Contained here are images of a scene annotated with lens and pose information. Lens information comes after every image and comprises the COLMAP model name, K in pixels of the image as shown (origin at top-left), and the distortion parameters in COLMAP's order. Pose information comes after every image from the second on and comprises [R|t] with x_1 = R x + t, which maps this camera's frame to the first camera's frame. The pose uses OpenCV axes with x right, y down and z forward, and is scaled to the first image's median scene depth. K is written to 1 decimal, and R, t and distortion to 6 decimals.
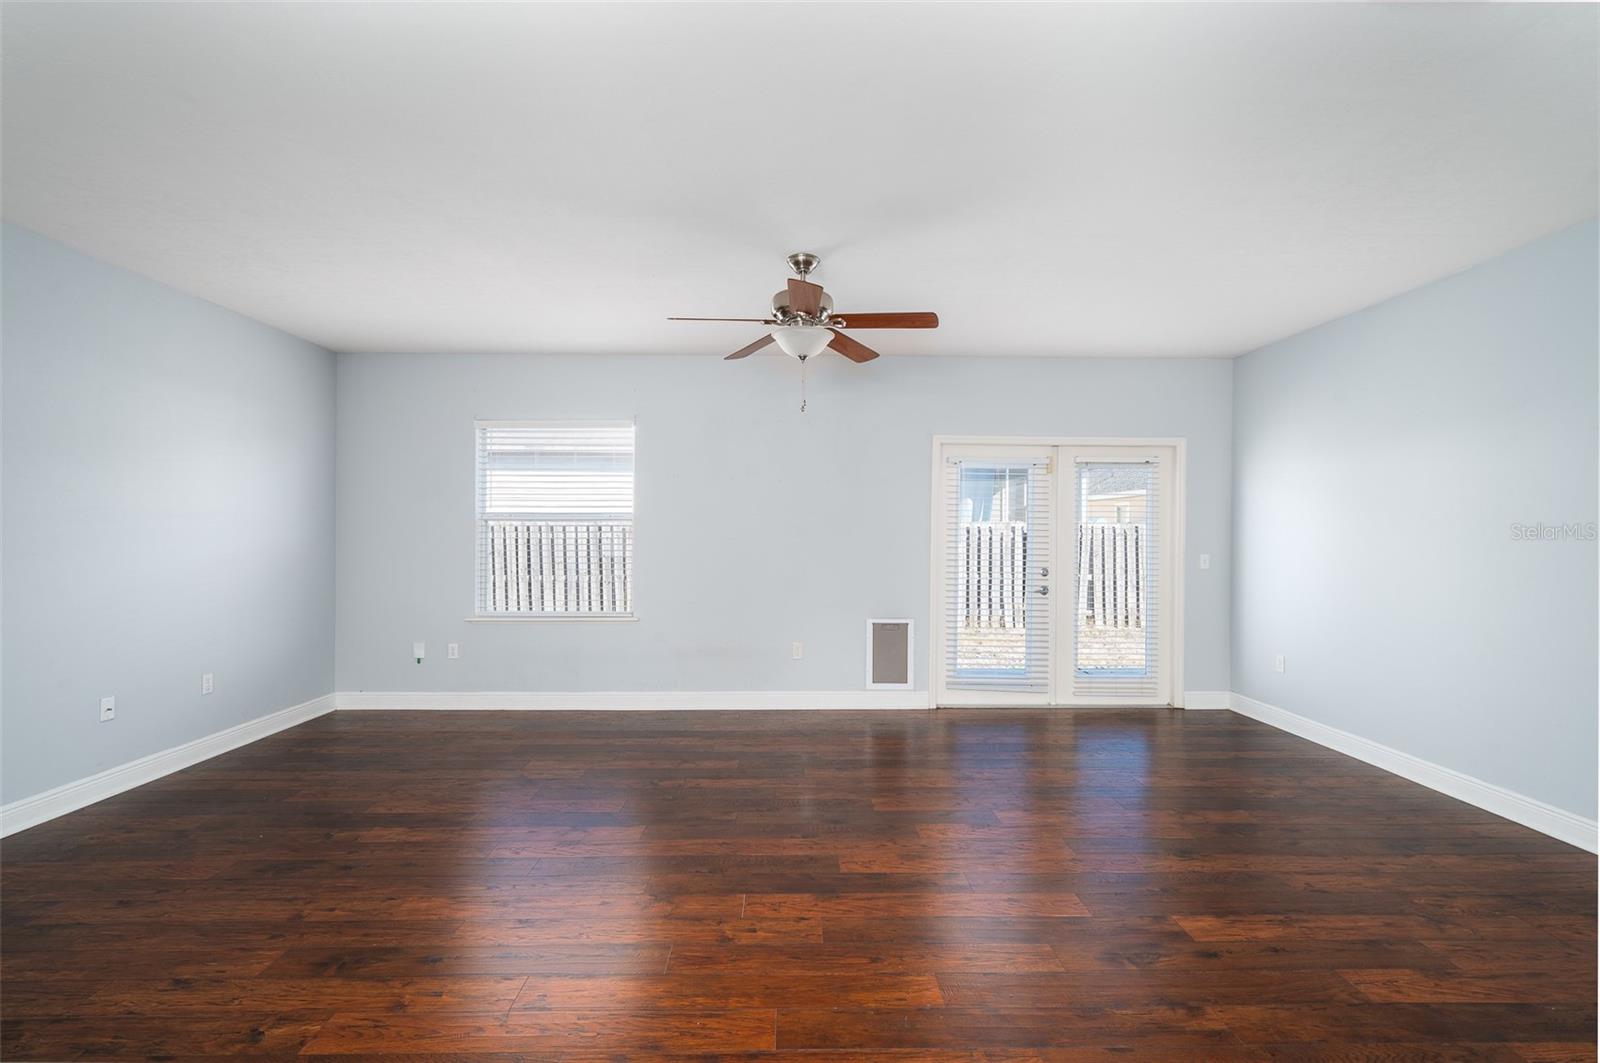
lens RADIAL K [[715.0, 0, 800.0], [0, 715.0, 531.5], [0, 0, 1]] dist [-0.002489, 0.000036]
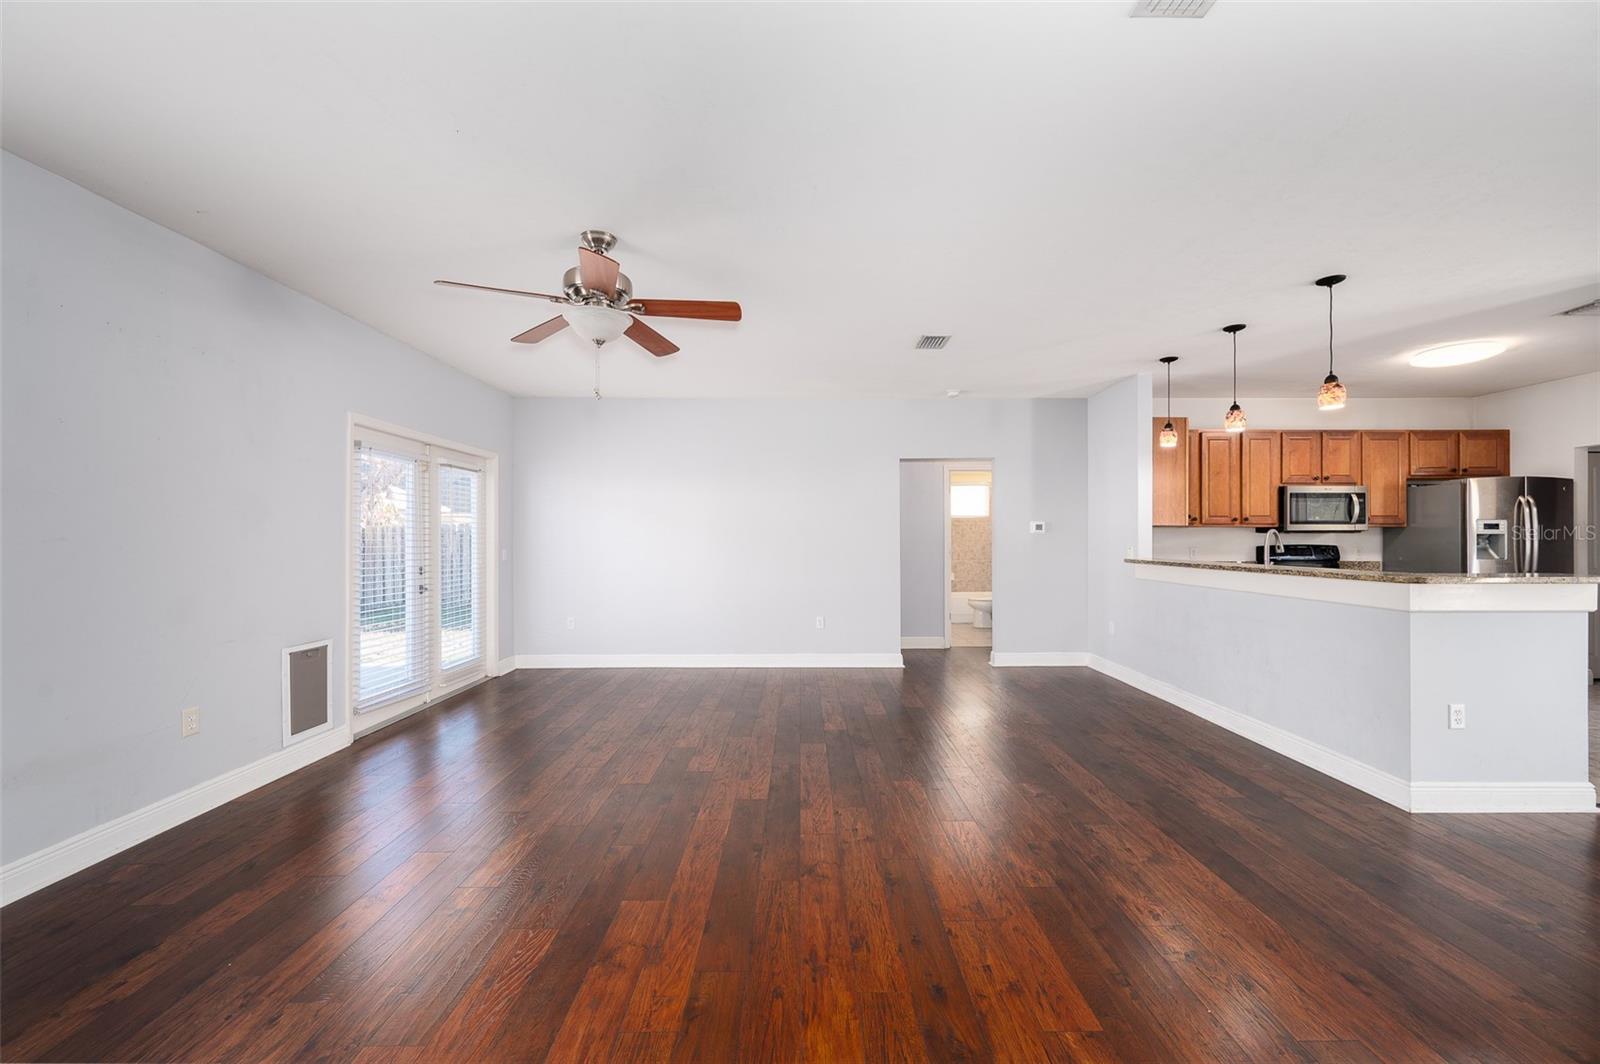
lens RADIAL K [[628.4, 0, 802.4], [0, 628.4, 536.7], [0, 0, 1]] dist [-0.001988, -0.000378]
pose [[0.014397, -0.001889, 0.999895, -0.536983], [-0.002679, 0.999995, 0.001928, 0.006414], [-0.999893, -0.002707, 0.014392, 0.473279]]
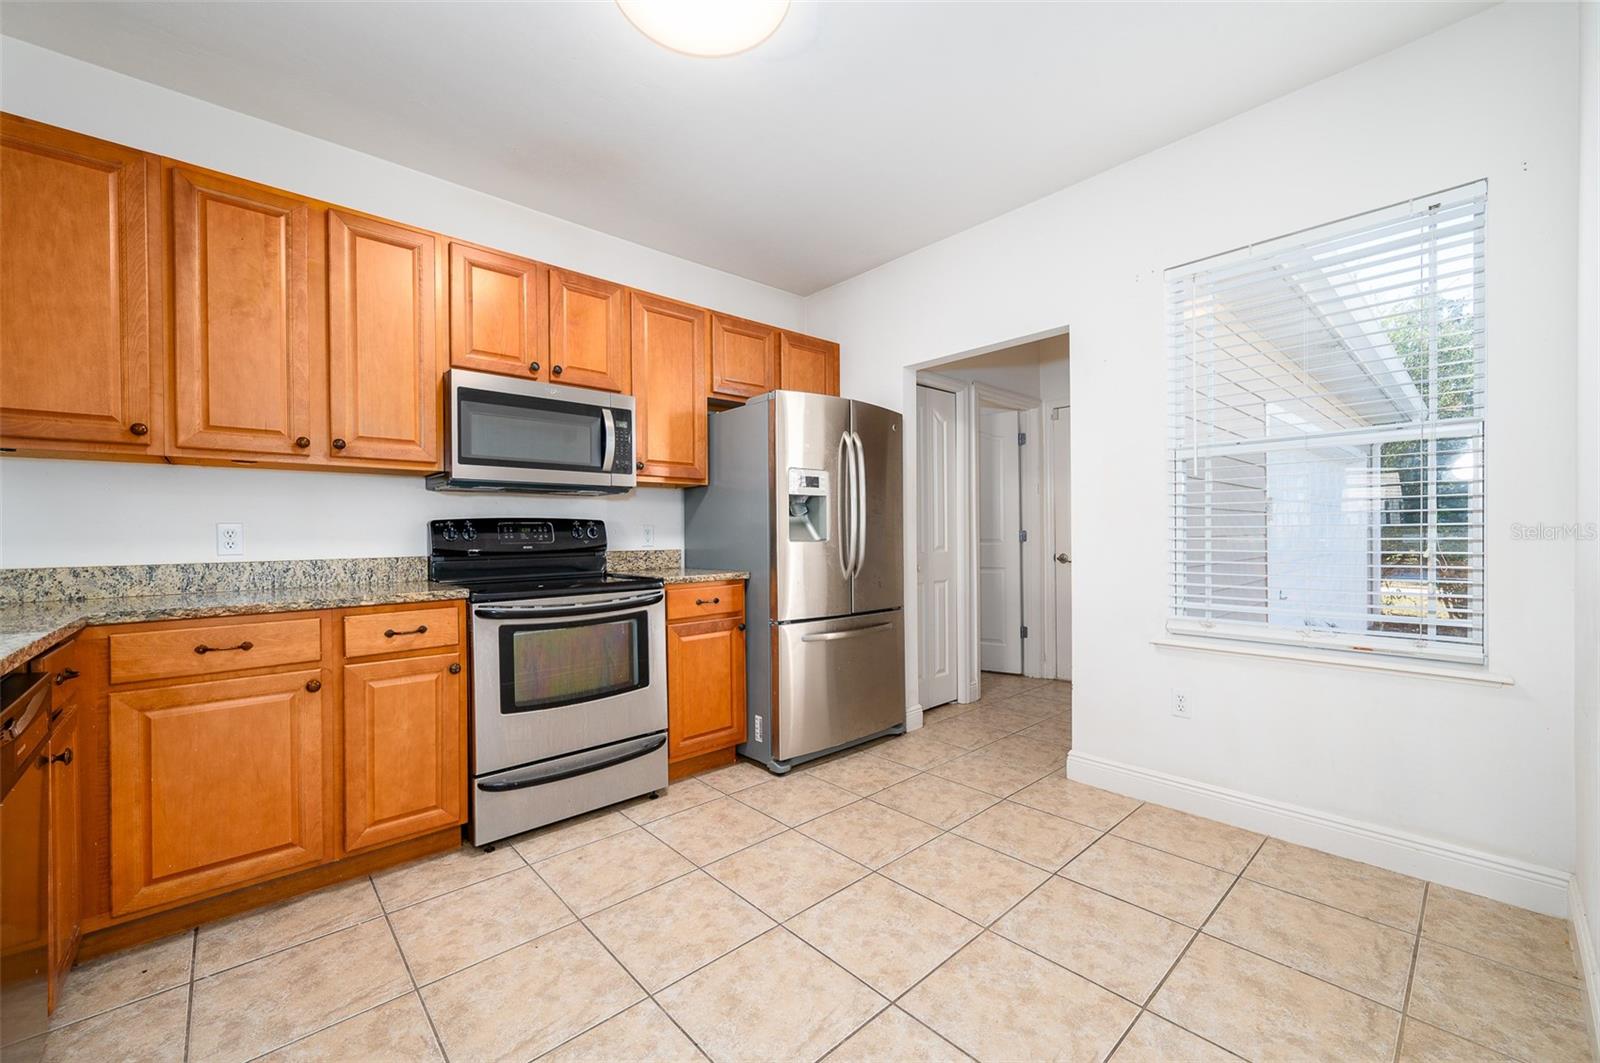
lens RADIAL K [[631.2, 0, 800.3], [0, 631.2, 536.3], [0, 0, 1]] dist [0.000130, -0.000110]
pose [[-0.660337, -0.002633, 0.750965, 0.068275], [0.003291, 0.999974, 0.006400, 0.033701], [-0.750962, 0.006697, -0.660311, -0.241730]]
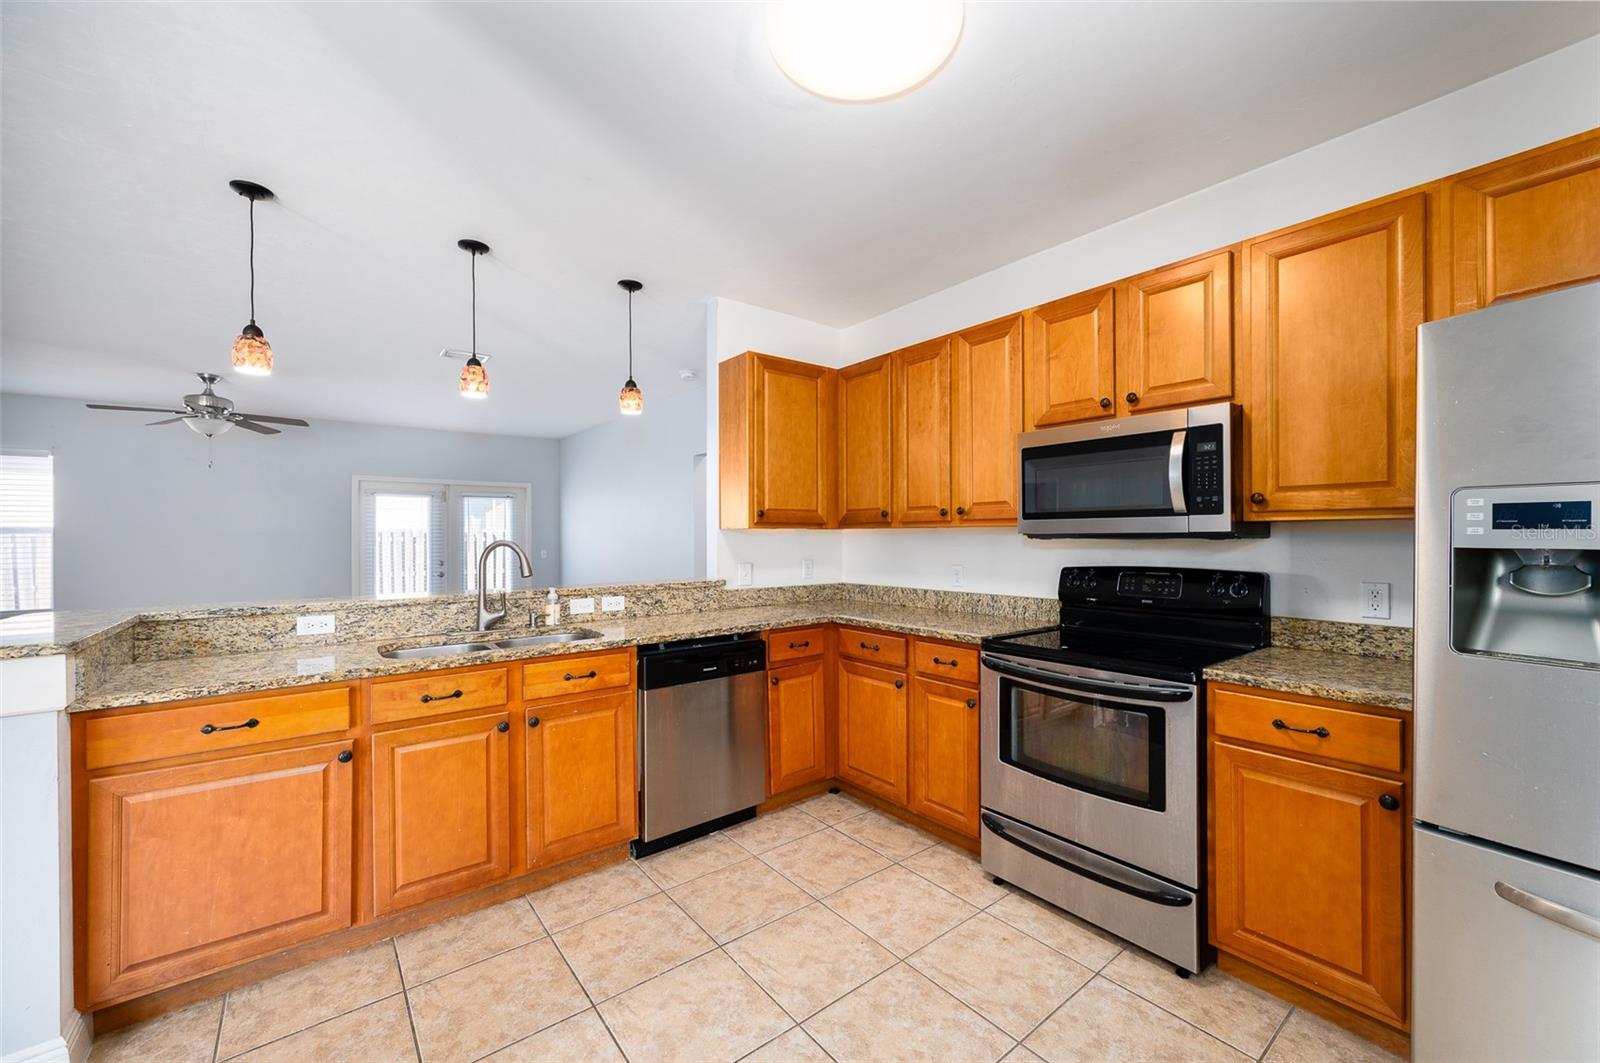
lens RADIAL K [[628.4, 0, 802.4], [0, 628.4, 536.2], [0, 0, 1]] dist [-0.001988, -0.000378]
pose [[0.794828, -0.009827, 0.606755, 0.137894], [0.007593, 0.999952, 0.006248, -0.007214], [-0.606787, -0.000359, 0.794865, -0.635157]]
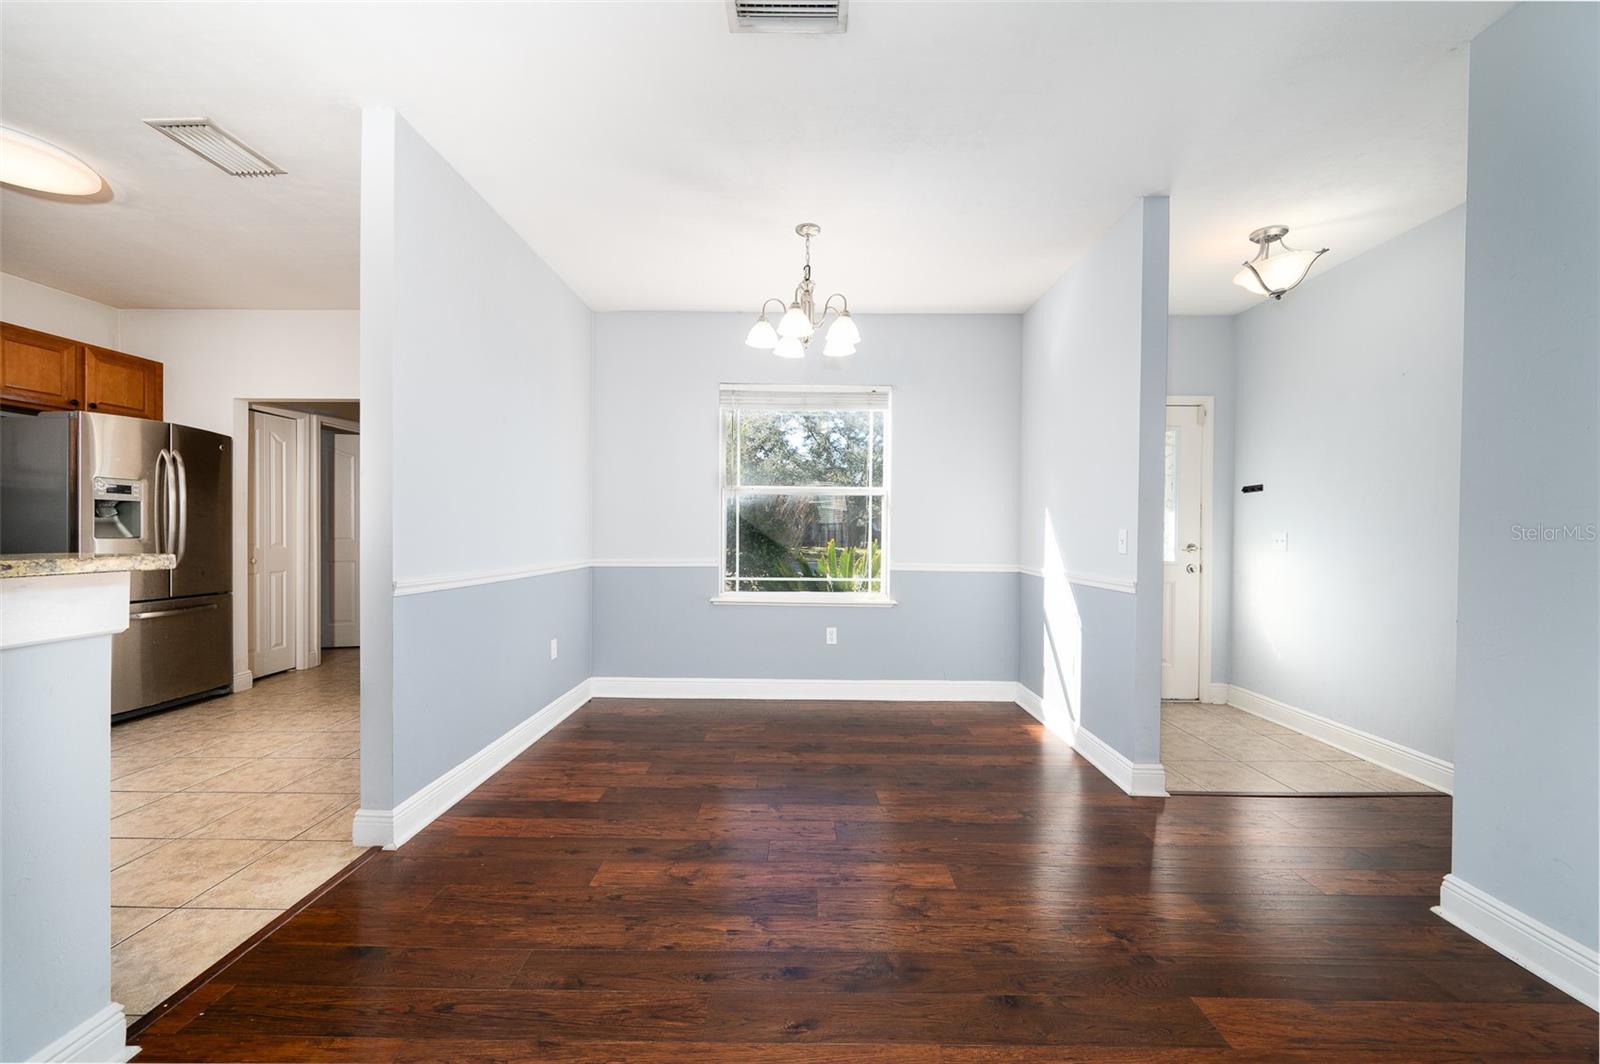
lens RADIAL K [[631.2, 0, 800.3], [0, 631.2, 536.8], [0, 0, 1]] dist [0.000130, -0.000110]
pose [[-0.999655, -0.012907, 0.022879, -0.262974], [-0.012809, 0.999908, 0.004437, 0.027698], [-0.022935, 0.004142, -0.999728, 0.043138]]
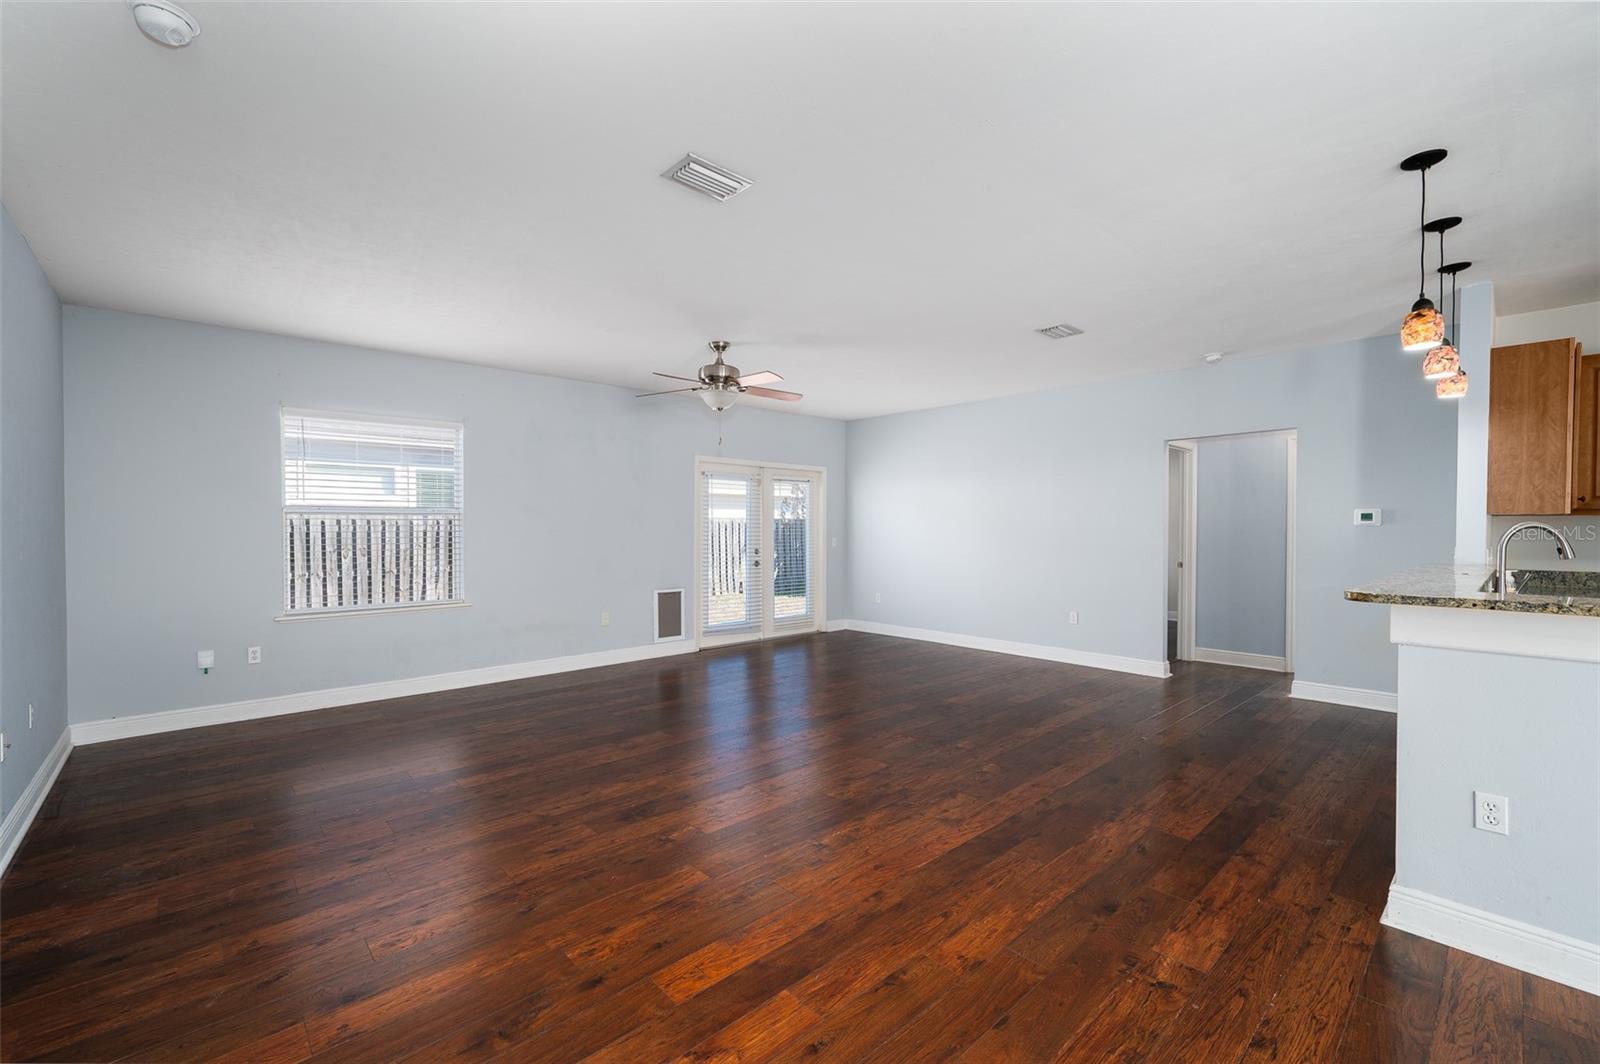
lens RADIAL K [[664.3, 0, 804.8], [0, 664.3, 536.6], [0, 0, 1]] dist [-0.002502, -0.000138]
pose [[0.746756, -0.013674, 0.664957, -0.522499], [0.000492, 0.999800, 0.020008, -0.002078], [-0.665098, -0.014614, 0.746613, -0.107660]]
